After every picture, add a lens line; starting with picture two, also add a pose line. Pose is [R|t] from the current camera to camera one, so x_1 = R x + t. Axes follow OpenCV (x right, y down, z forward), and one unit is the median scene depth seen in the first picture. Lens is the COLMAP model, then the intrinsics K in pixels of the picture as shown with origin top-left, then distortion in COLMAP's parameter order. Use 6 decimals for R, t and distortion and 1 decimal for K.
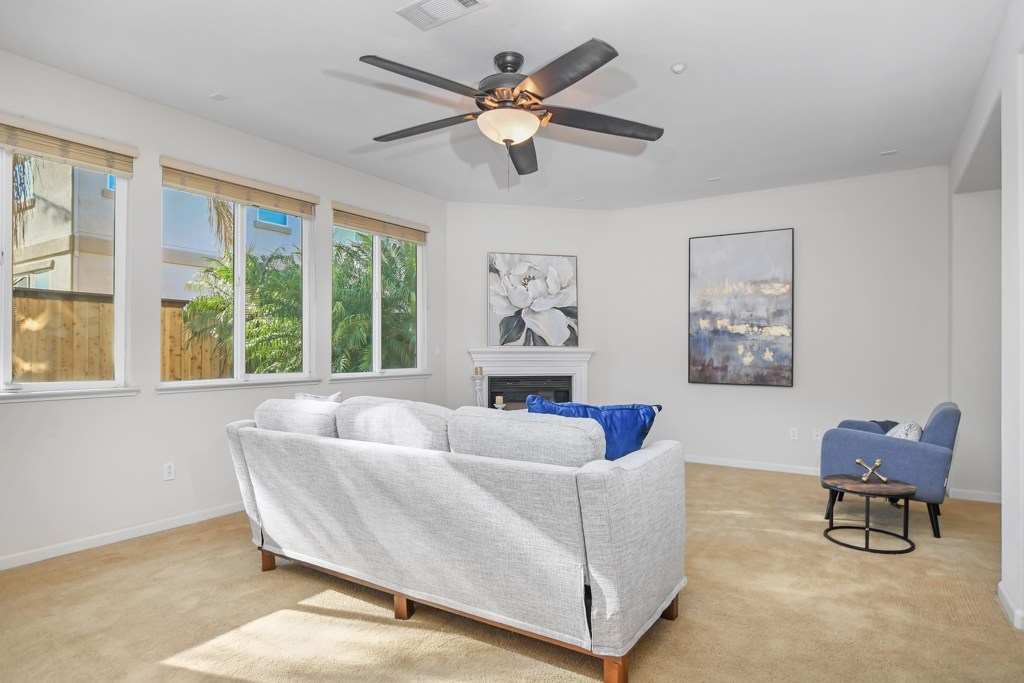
lens RADIAL K [[571.7, 0, 511.1], [0, 571.7, 353.2], [0, 0, 1]] dist [-0.014419, -0.000629]
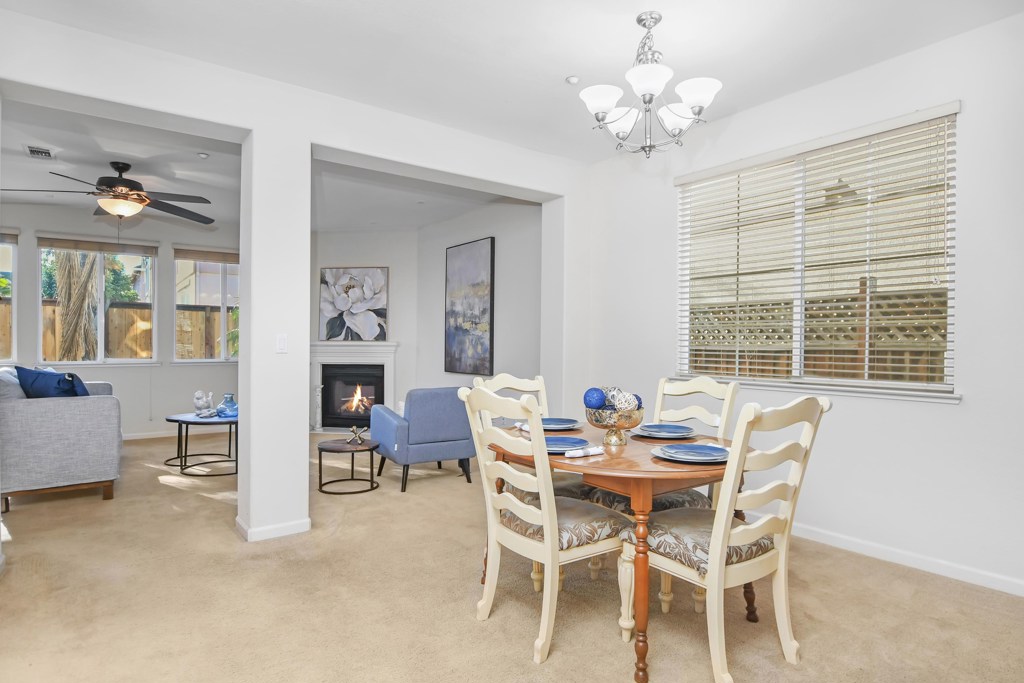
lens RADIAL K [[571.7, 0, 511.1], [0, 571.7, 353.2], [0, 0, 1]] dist [-0.014419, -0.000629]
pose [[0.936422, 0.006690, -0.350812, 0.813959], [-0.004068, 0.999958, 0.008211, 0.003410], [0.350853, -0.006262, 0.936410, -0.058598]]
